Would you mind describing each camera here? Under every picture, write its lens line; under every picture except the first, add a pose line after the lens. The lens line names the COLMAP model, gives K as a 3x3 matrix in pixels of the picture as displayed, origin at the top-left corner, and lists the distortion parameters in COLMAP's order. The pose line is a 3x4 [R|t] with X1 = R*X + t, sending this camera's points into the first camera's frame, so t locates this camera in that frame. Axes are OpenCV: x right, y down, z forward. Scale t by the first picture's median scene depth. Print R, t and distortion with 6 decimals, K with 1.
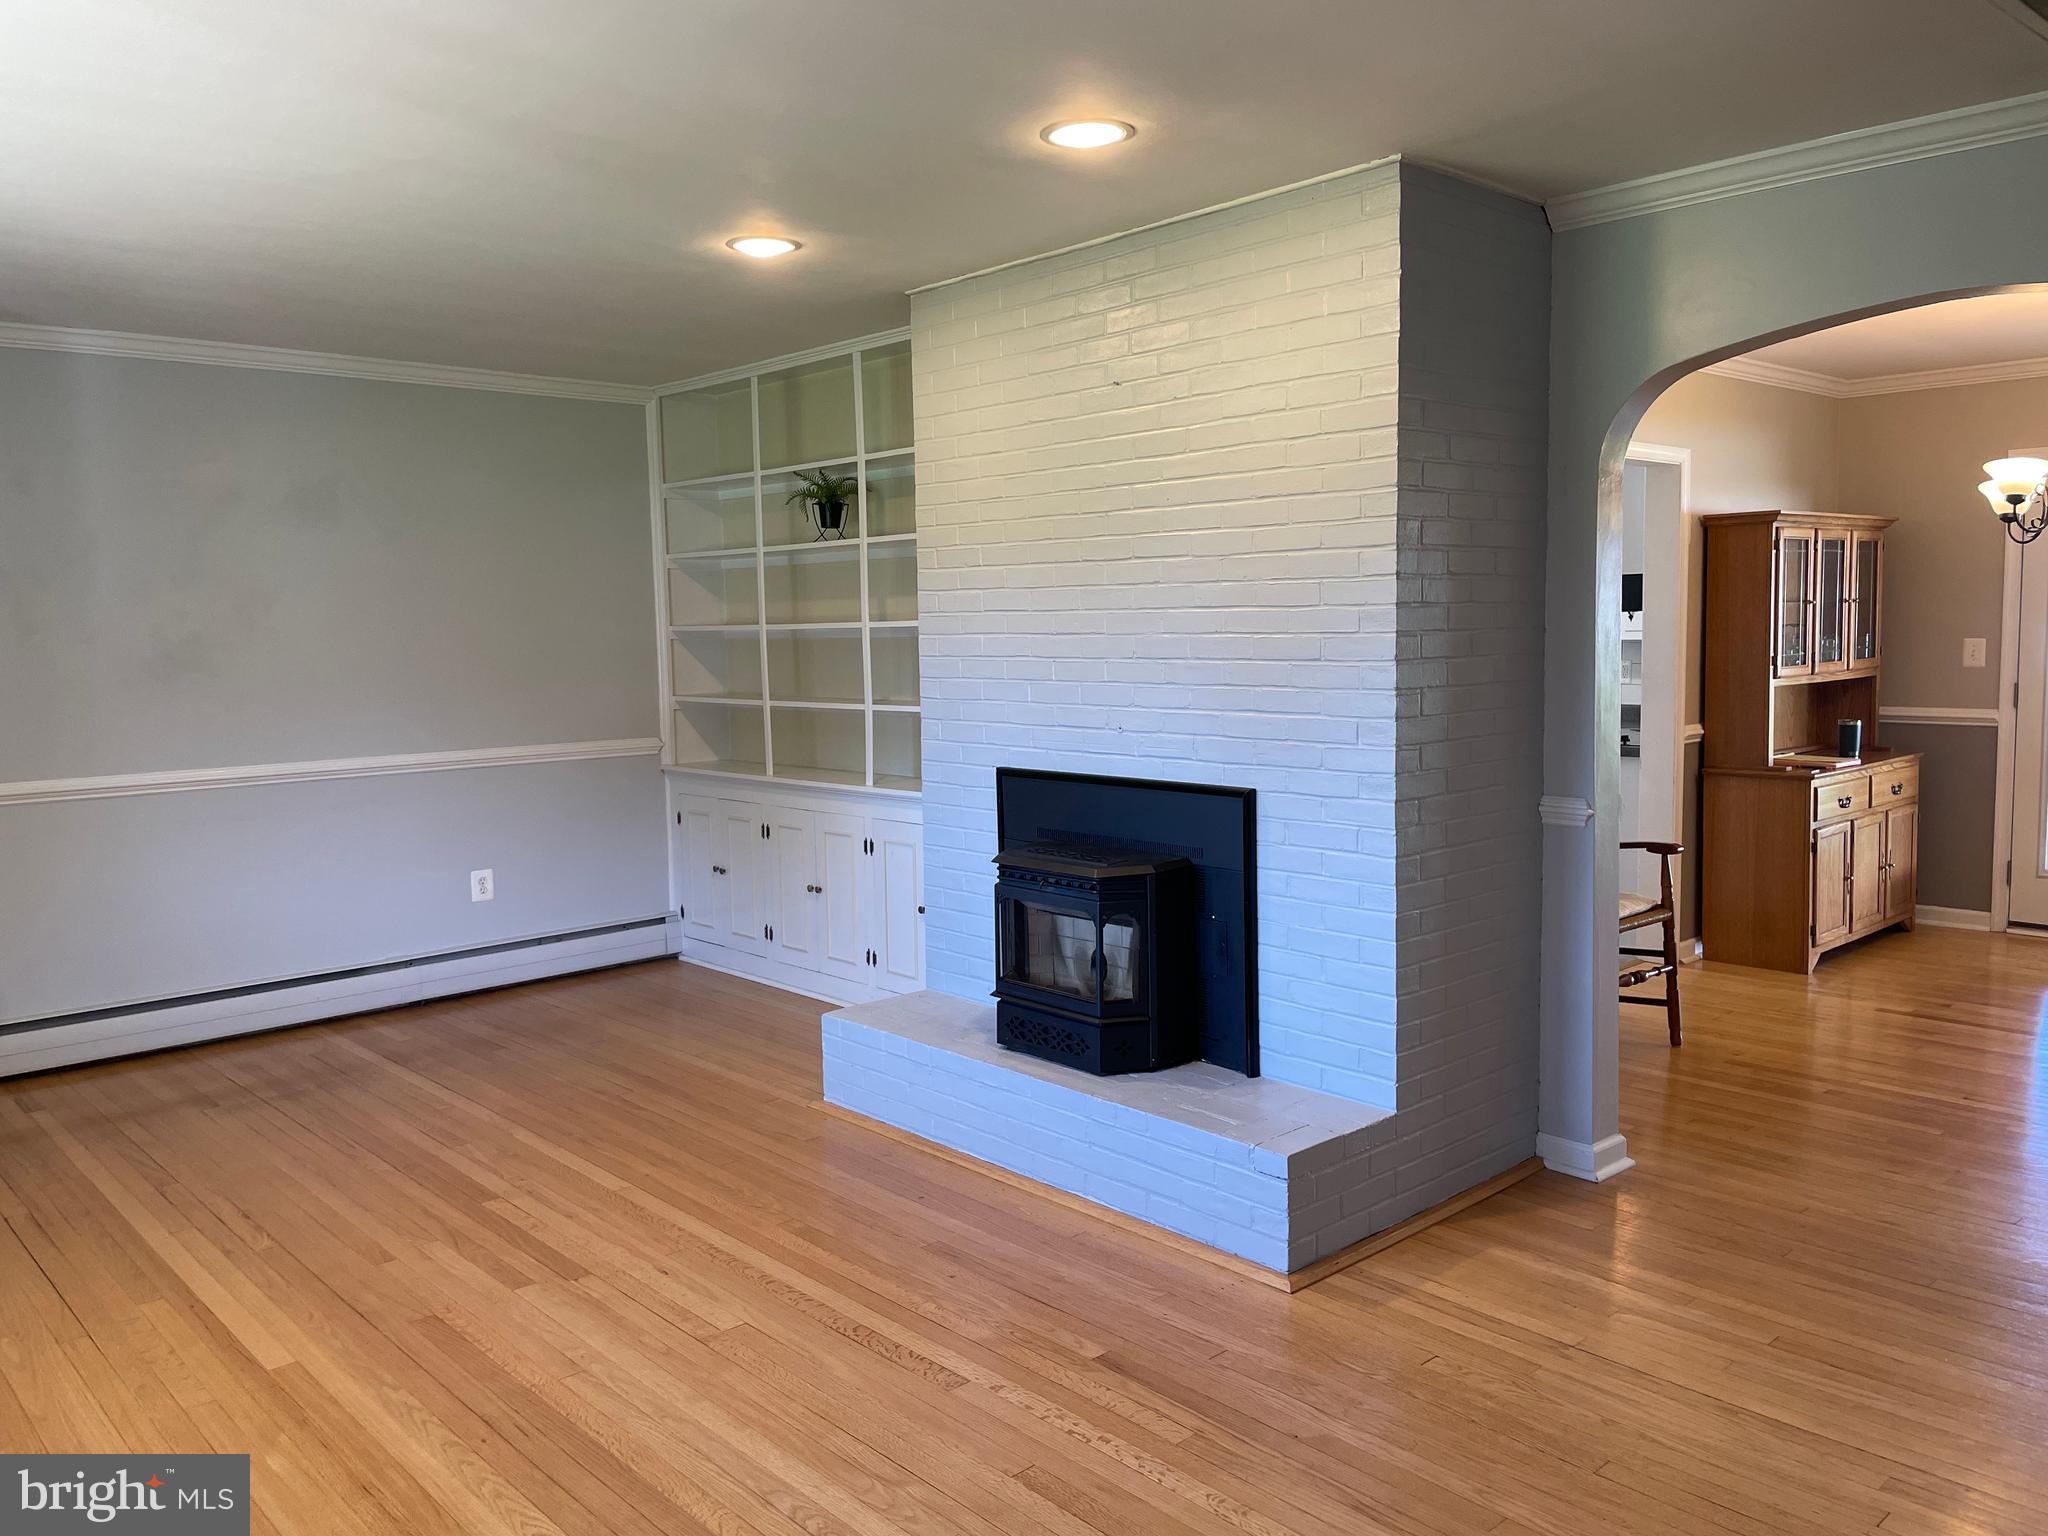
lens RADIAL K [[1547.8, 0, 1025.7], [0, 1547.8, 745.9], [0, 0, 1]] dist [0.052127, -0.049186]
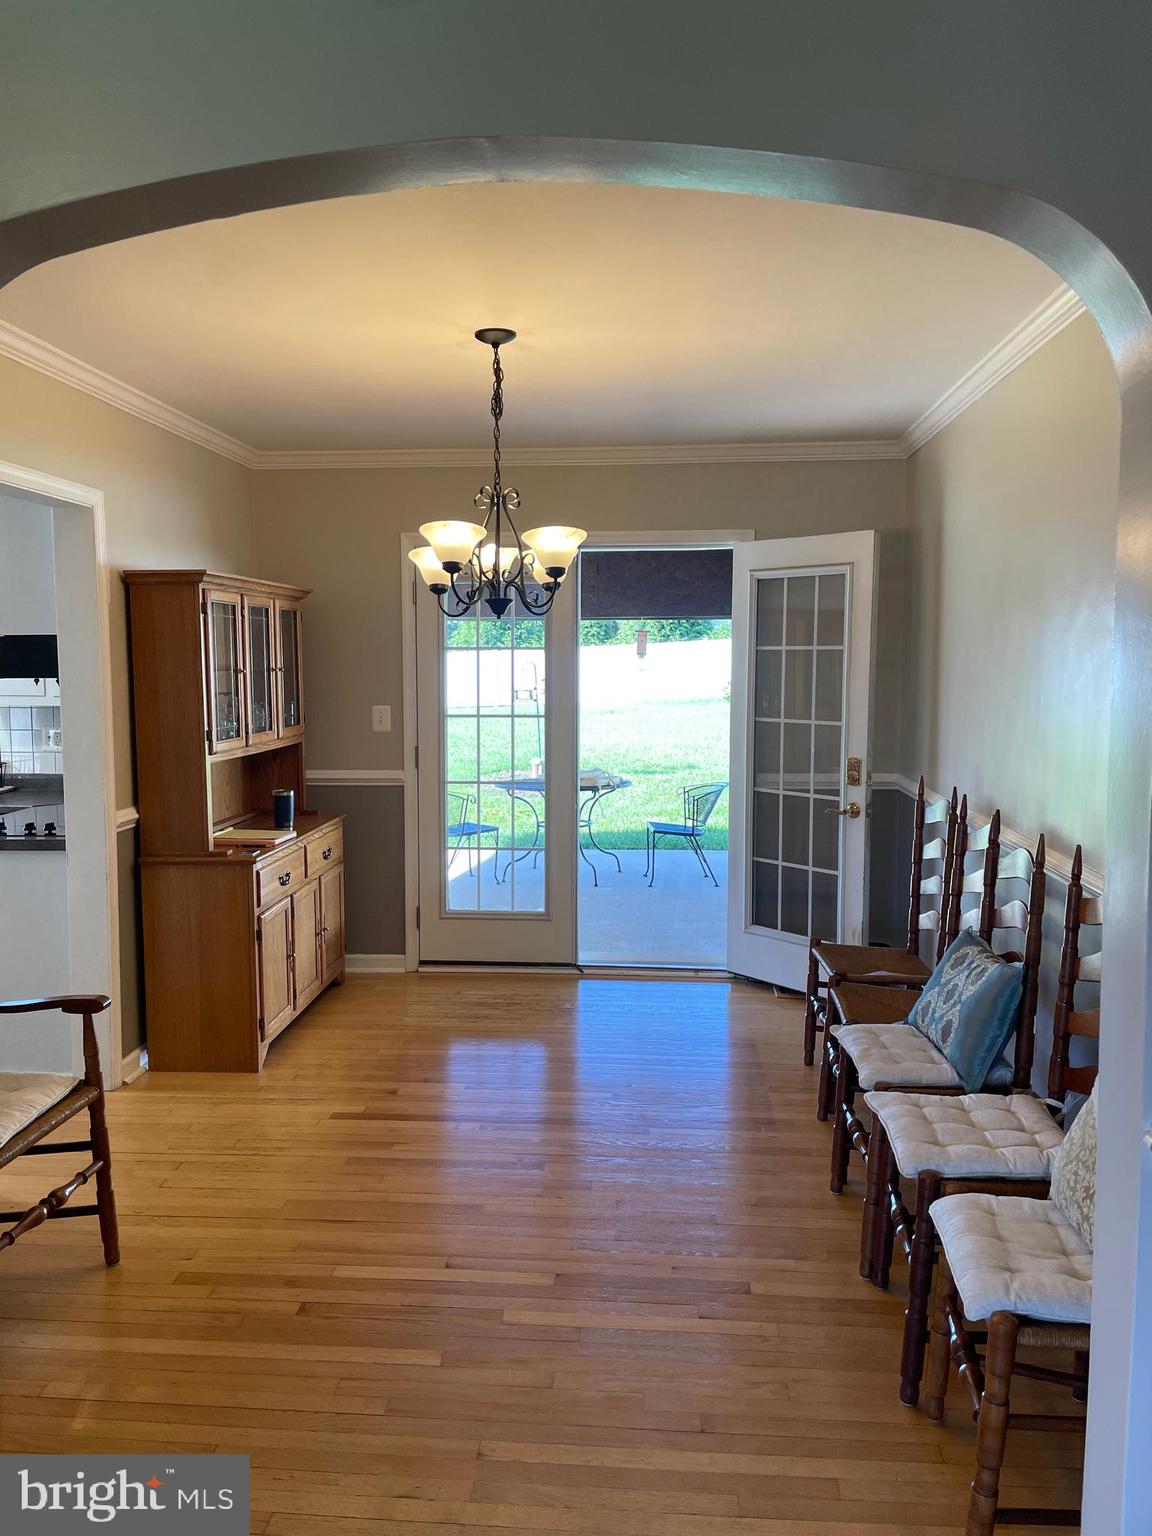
lens RADIAL K [[1160.9, 0, 571.4], [0, 1160.9, 764.7], [0, 0, 1]] dist [0.052127, -0.049186]
pose [[0.730305, -0.046437, 0.681541, 0.164198], [0.045566, 0.998776, 0.019226, -0.039877], [-0.681600, 0.017014, 0.731527, 0.348201]]
